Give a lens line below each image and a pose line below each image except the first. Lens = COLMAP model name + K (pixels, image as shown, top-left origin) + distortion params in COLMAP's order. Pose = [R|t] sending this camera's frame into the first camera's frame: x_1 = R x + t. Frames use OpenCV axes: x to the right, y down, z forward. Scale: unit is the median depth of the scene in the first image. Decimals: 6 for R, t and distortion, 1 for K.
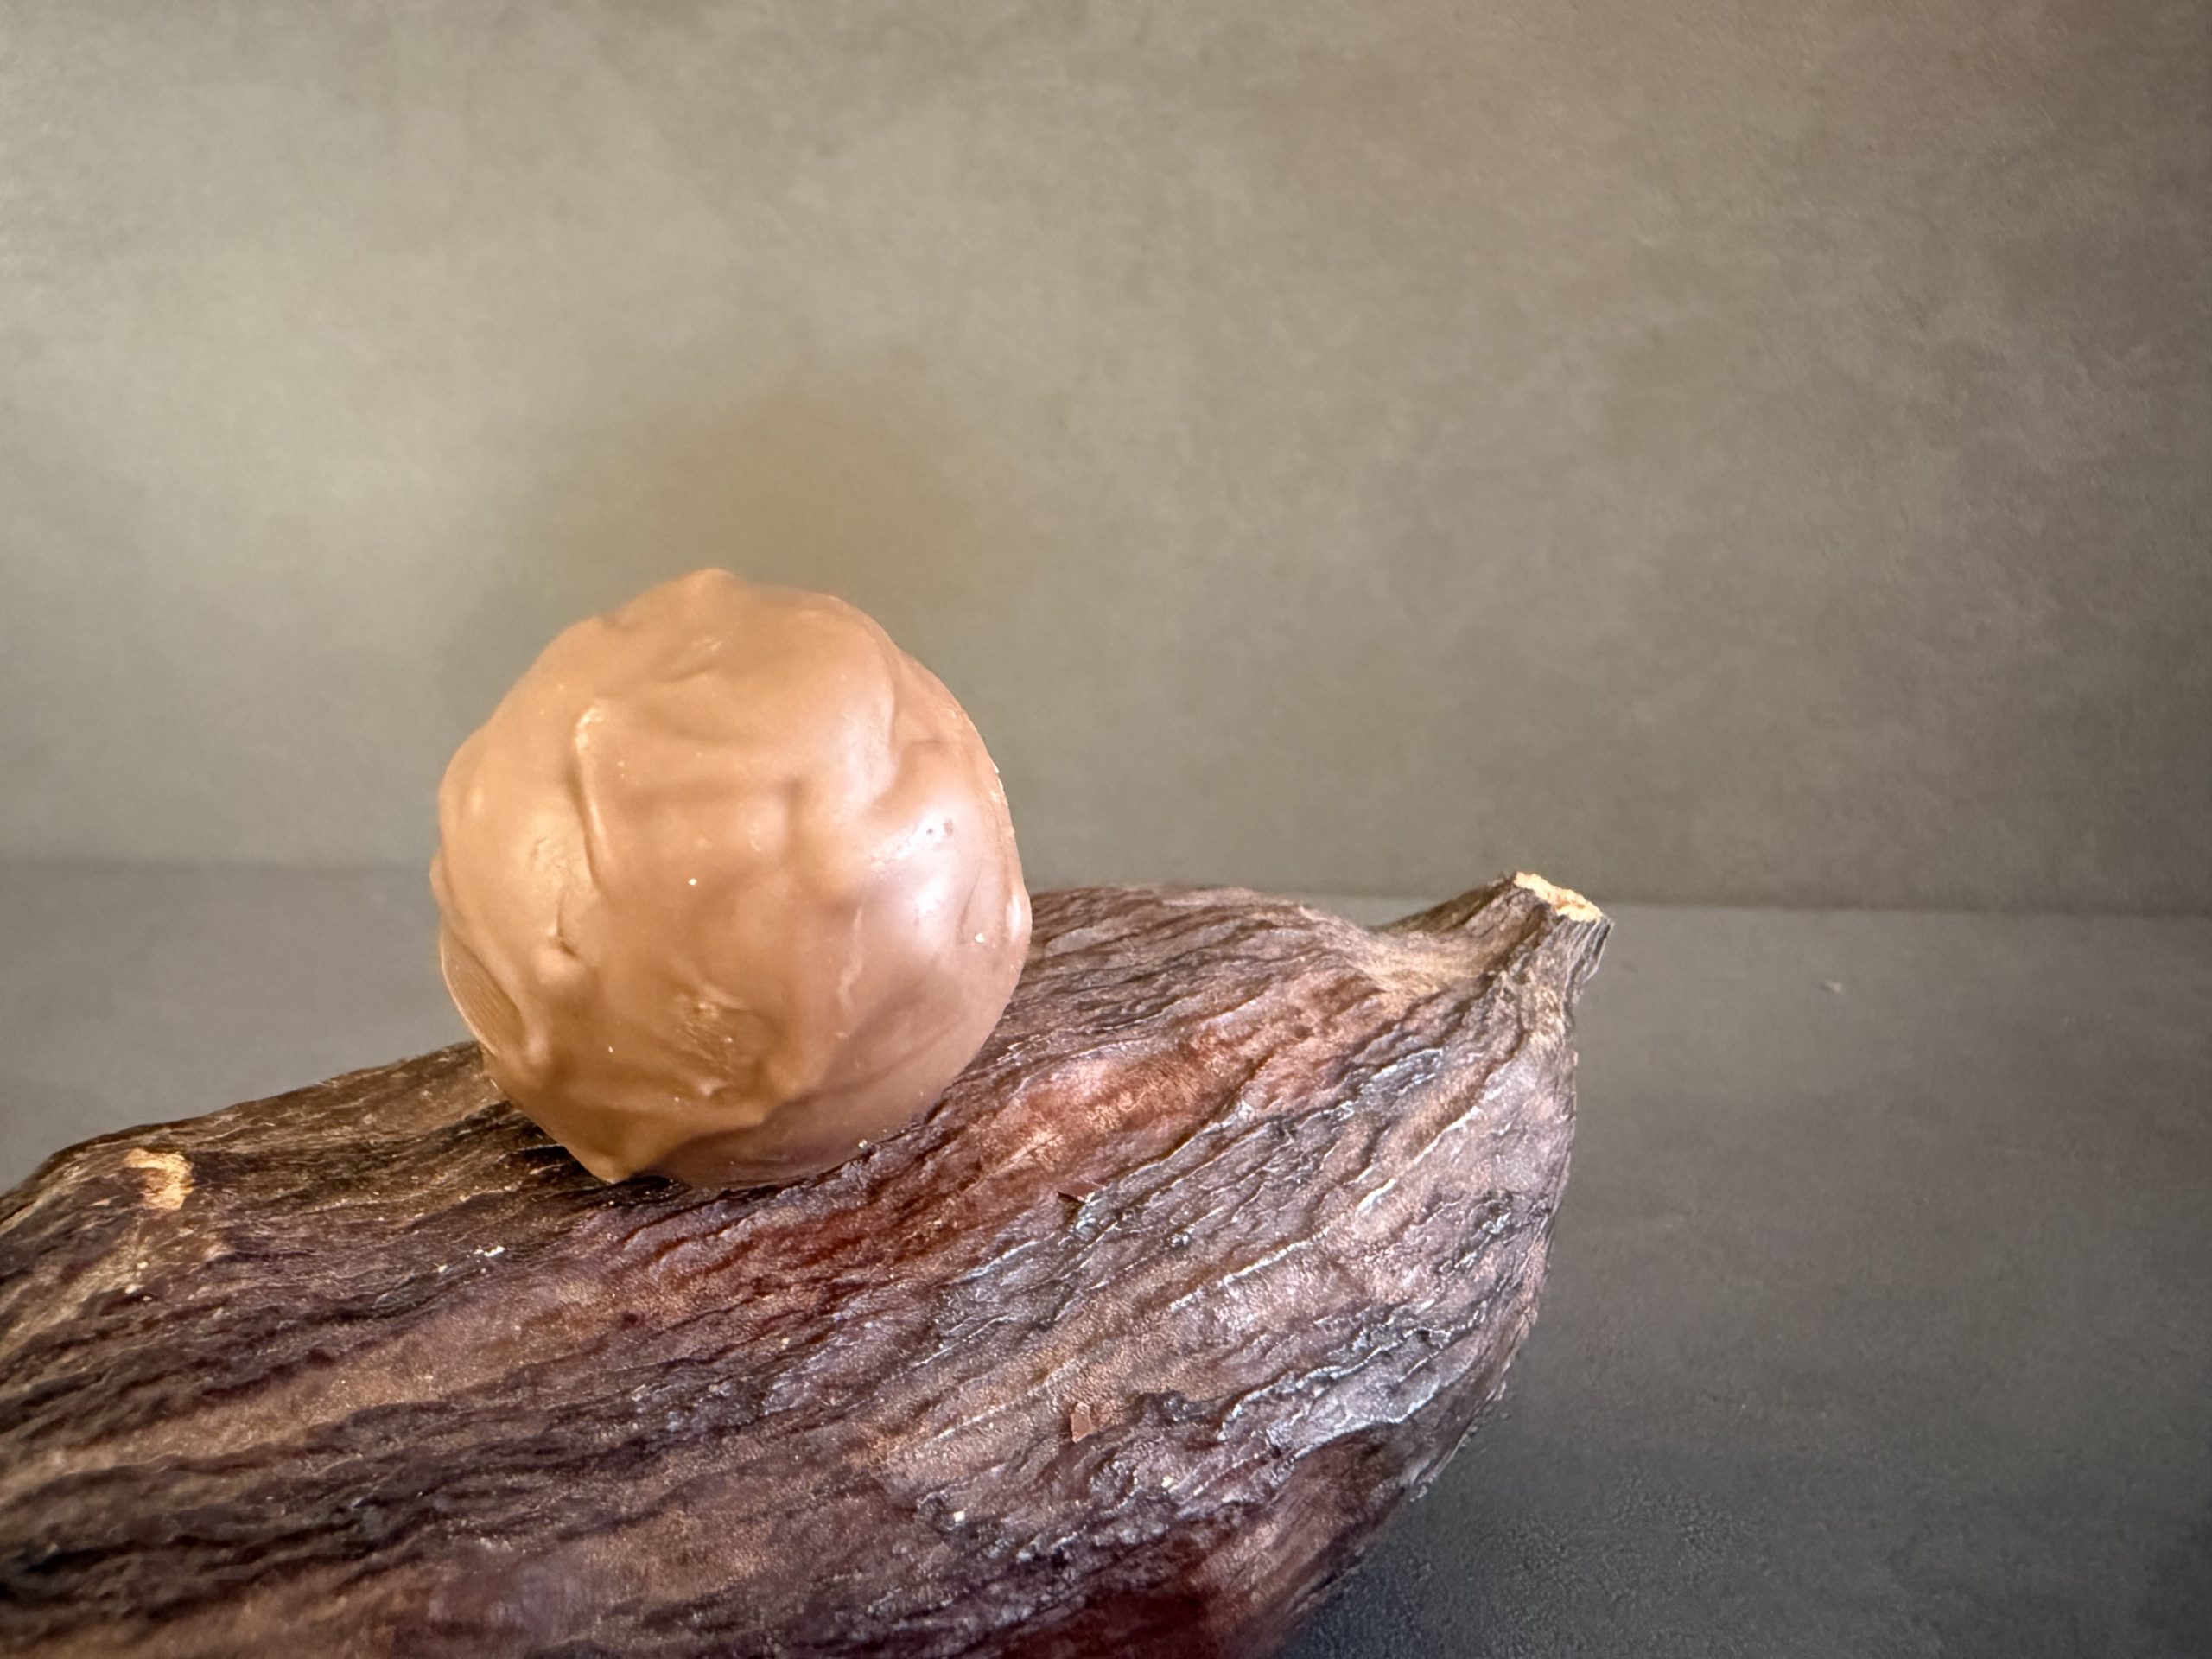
lens RADIAL K [[1674.6, 0, 832.2], [0, 1674.6, 819.5], [0, 0, 1]] dist [-0.000583, 0.005276]
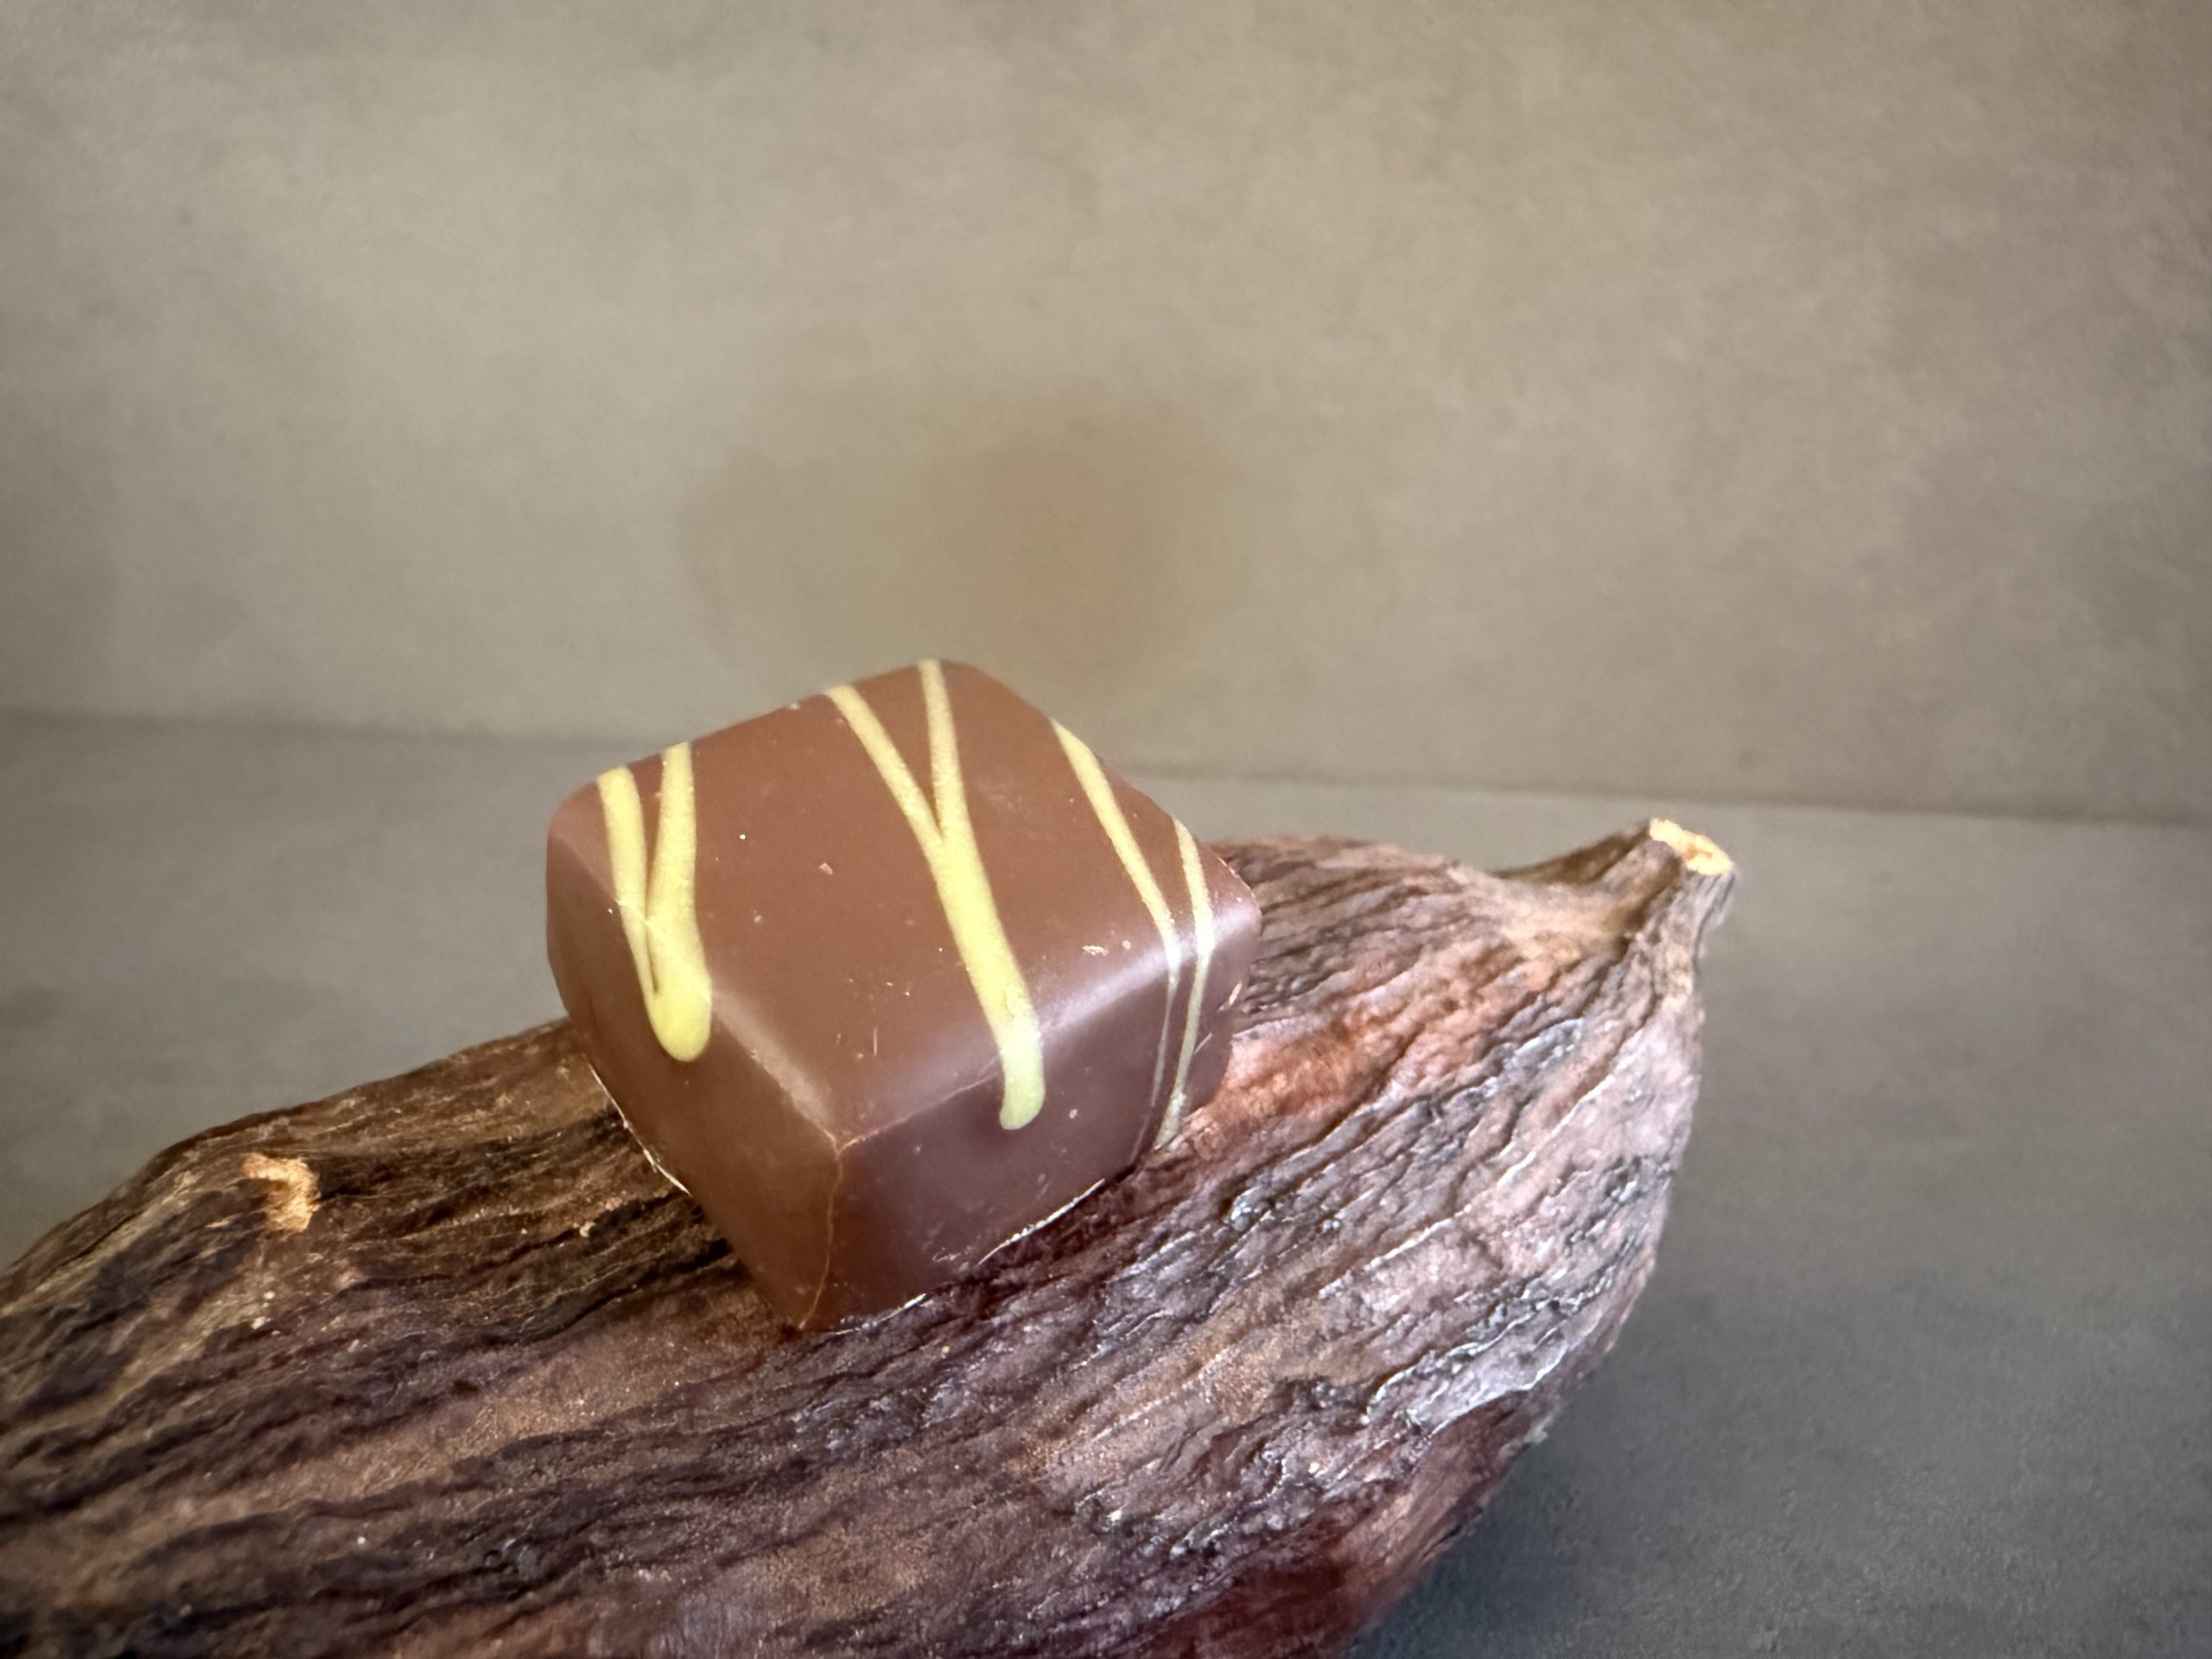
lens RADIAL K [[1674.6, 0, 1118.7], [0, 1674.6, 827.1], [0, 0, 1]] dist [-0.000583, 0.005276]
pose [[0.994371, 0.013930, 0.105034, -0.032570], [-0.025570, 0.993569, 0.110307, -0.104769], [-0.102822, -0.112372, 0.988332, 0.036422]]
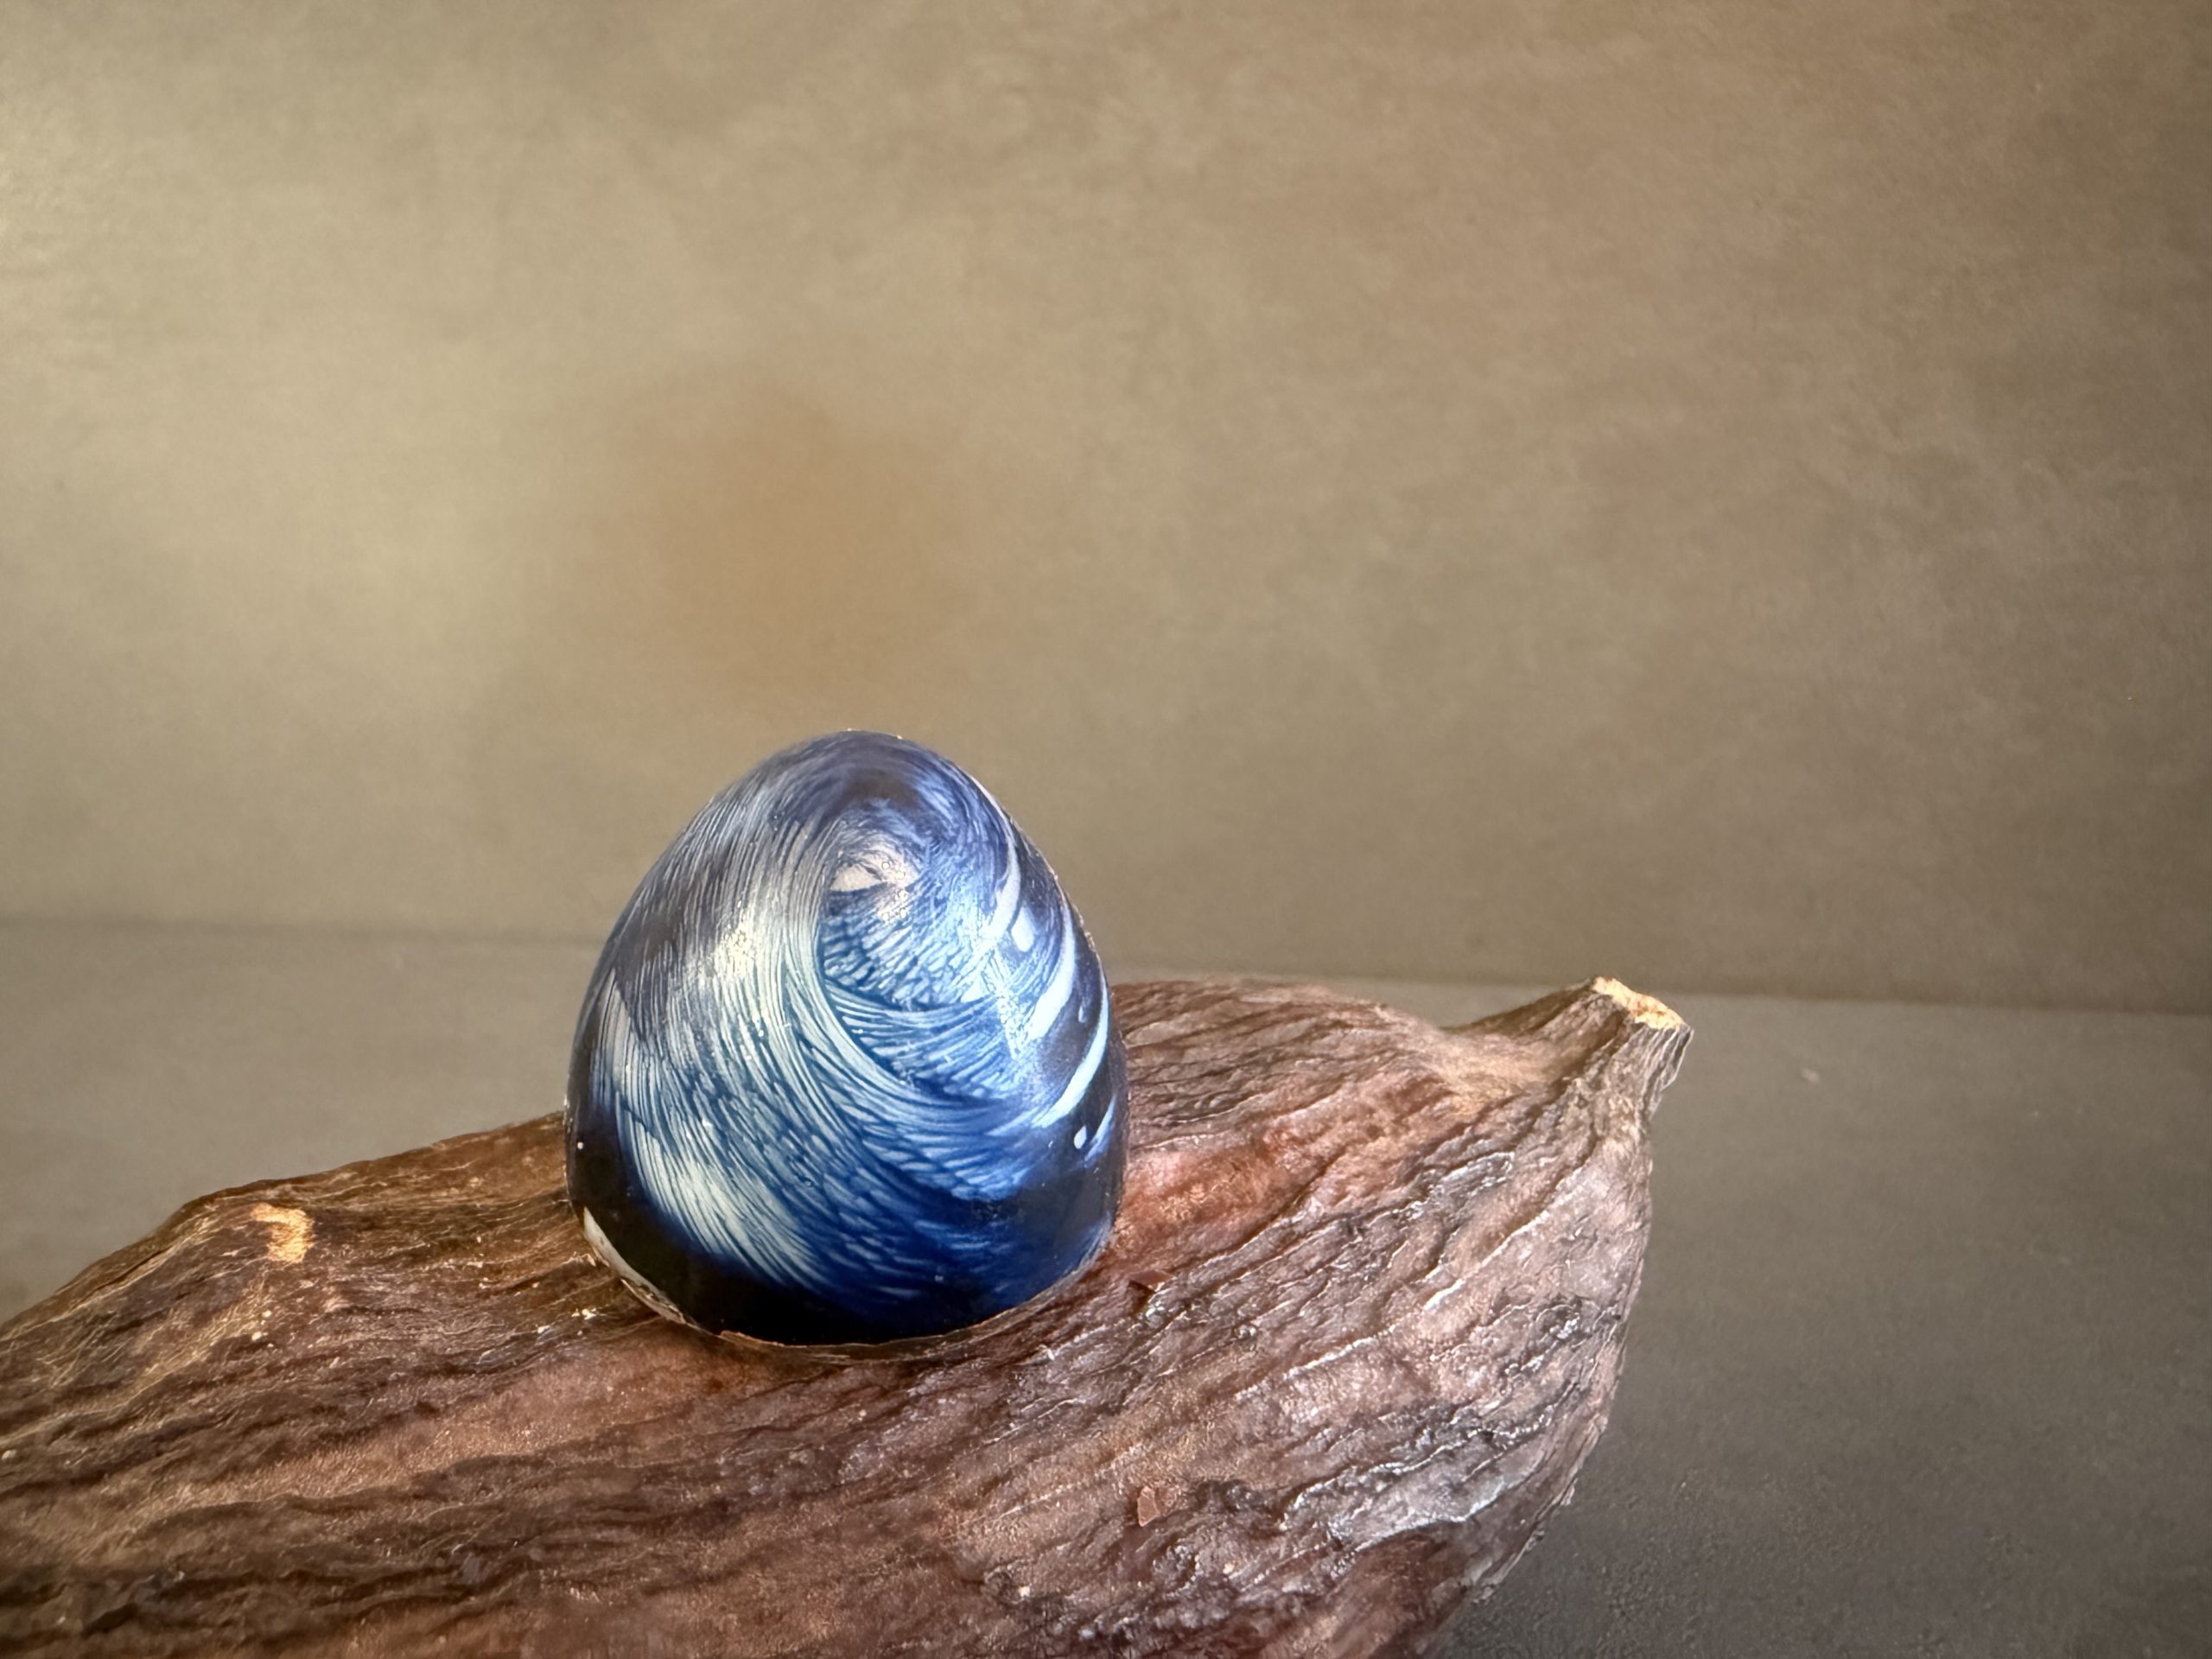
lens RADIAL K [[1674.6, 0, 831.4], [0, 1674.6, 817.8], [0, 0, 1]] dist [-0.000583, 0.005276]
pose [[0.998132, 0.026776, -0.054912, 0.000190], [-0.028912, 0.998841, -0.038477, -0.019211], [0.053818, 0.039992, 0.997750, -0.059651]]
